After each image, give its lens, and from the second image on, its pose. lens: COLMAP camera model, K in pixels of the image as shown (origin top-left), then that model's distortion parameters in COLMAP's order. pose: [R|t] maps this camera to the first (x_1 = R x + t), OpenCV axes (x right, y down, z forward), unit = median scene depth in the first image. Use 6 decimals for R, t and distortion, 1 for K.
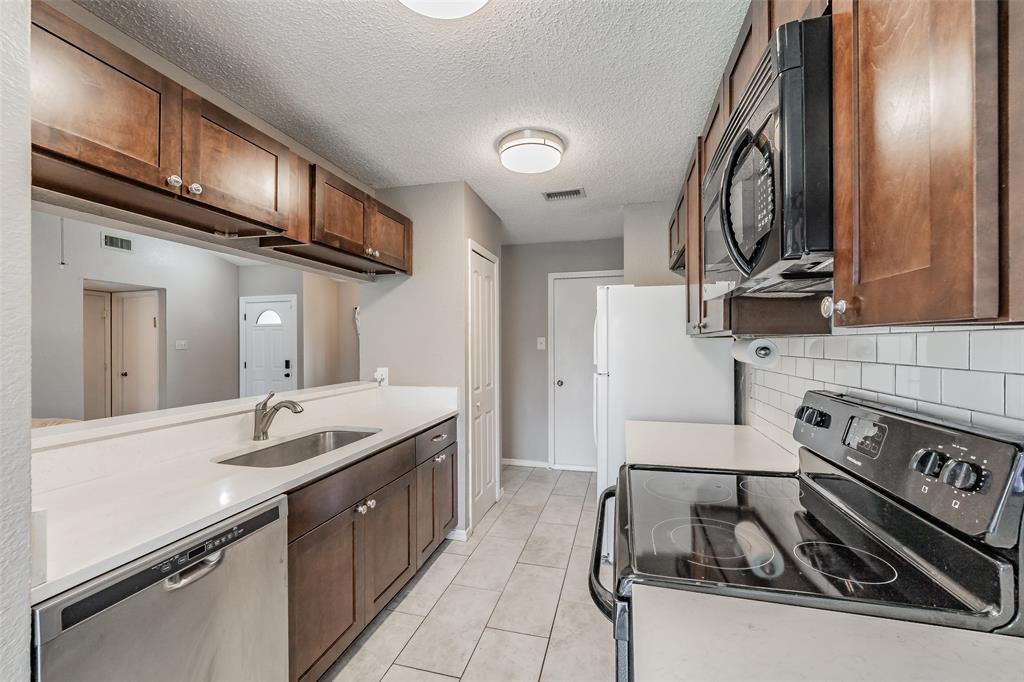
lens RADIAL K [[423.6, 0, 522.1], [0, 423.6, 343.2], [0, 0, 1]] dist [0.000888, 0.000019]
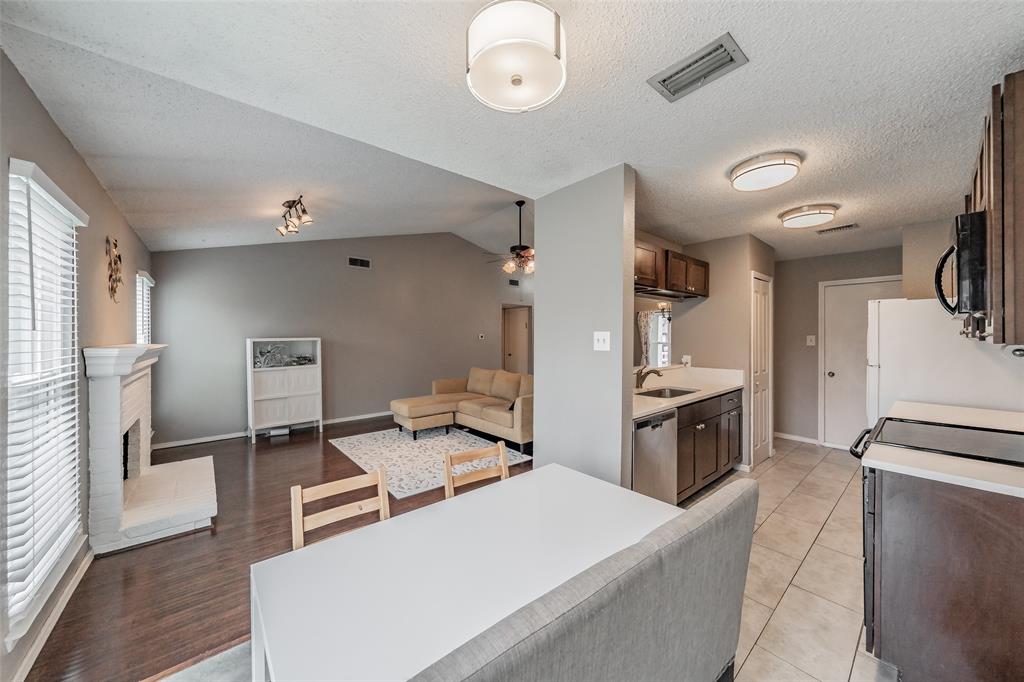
lens RADIAL K [[352.4, 0, 528.6], [0, 352.4, 335.7], [0, 0, 1]] dist [0.000112, -0.000042]
pose [[0.814517, 0.003711, -0.580128, -0.044978], [-0.005312, 0.999985, -0.001063, -0.013214], [0.580116, 0.003947, 0.814524, -0.458674]]
